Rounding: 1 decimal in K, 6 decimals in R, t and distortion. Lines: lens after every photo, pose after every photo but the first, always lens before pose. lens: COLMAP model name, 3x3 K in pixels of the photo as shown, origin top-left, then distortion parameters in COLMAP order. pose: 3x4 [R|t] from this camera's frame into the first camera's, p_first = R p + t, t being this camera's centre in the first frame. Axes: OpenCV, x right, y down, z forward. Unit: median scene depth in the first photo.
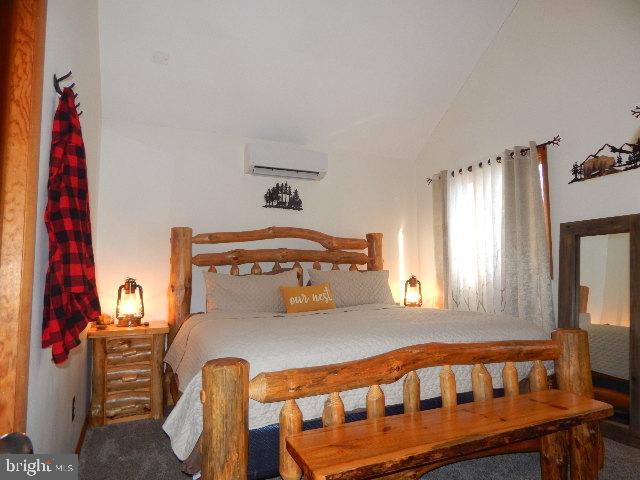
lens RADIAL K [[409.9, 0, 318.8], [0, 409.9, 241.4], [0, 0, 1]] dist [0.003942, -0.006156]
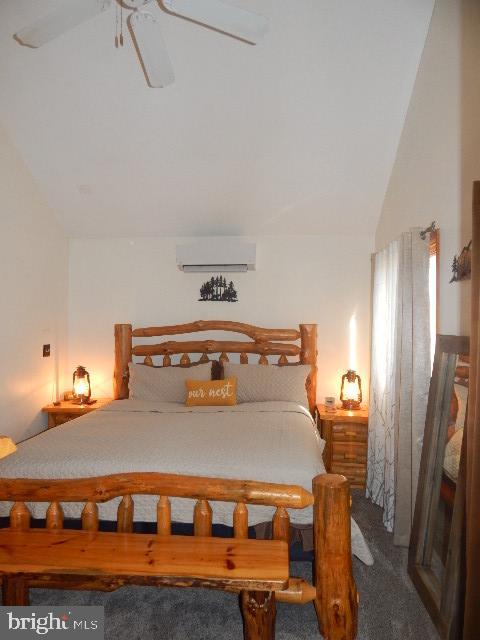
lens RADIAL K [[409.9, 0, 239.3], [0, 409.9, 321.0], [0, 0, 1]] dist [0.003942, -0.006156]
pose [[0.886700, 0.009351, -0.462251, 0.462943], [0.026535, 0.997118, 0.071071, -0.104504], [0.461583, -0.075284, 0.883896, 0.086968]]
